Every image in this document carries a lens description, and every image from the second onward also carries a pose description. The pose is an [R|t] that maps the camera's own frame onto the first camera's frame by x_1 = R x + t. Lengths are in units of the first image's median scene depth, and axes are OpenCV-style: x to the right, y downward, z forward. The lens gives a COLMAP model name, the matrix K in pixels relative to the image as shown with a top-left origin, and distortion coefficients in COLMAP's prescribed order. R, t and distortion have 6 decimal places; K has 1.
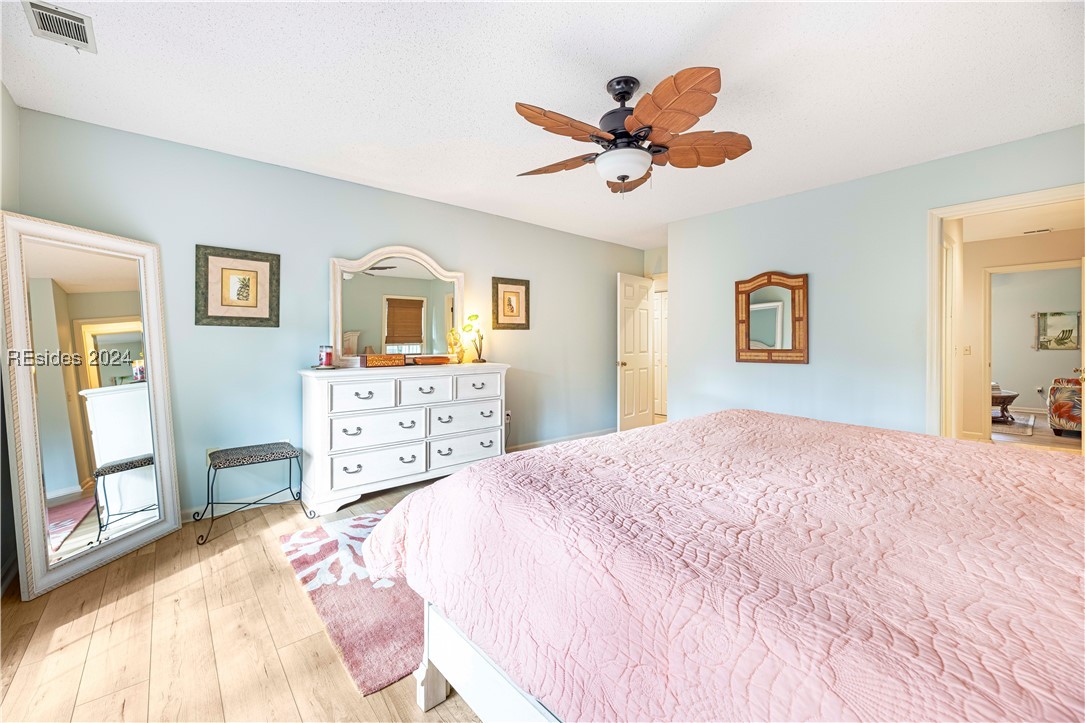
lens RADIAL K [[445.4, 0, 542.2], [0, 445.4, 338.6], [0, 0, 1]] dist [-0.001203, -0.000229]
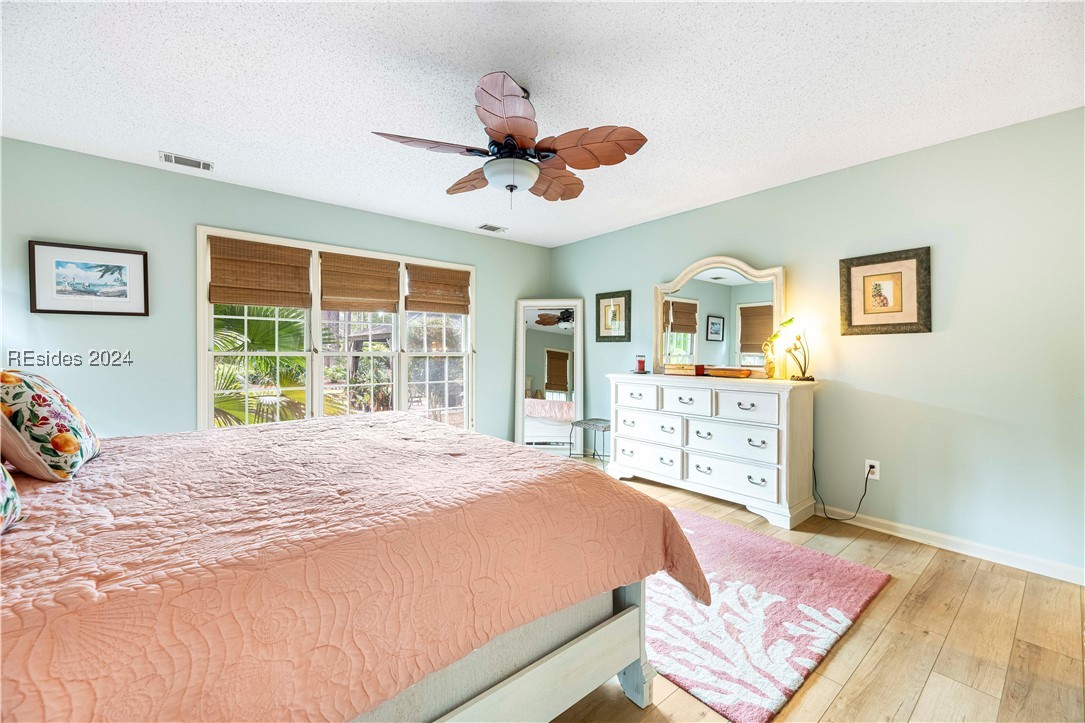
lens RADIAL K [[445.4, 0, 542.2], [0, 445.4, 338.6], [0, 0, 1]] dist [-0.001203, -0.000229]
pose [[-0.021590, -0.022734, -0.999508, 0.702052], [0.010967, 0.999676, -0.022975, -0.004928], [0.999707, -0.011458, -0.021334, 0.644883]]
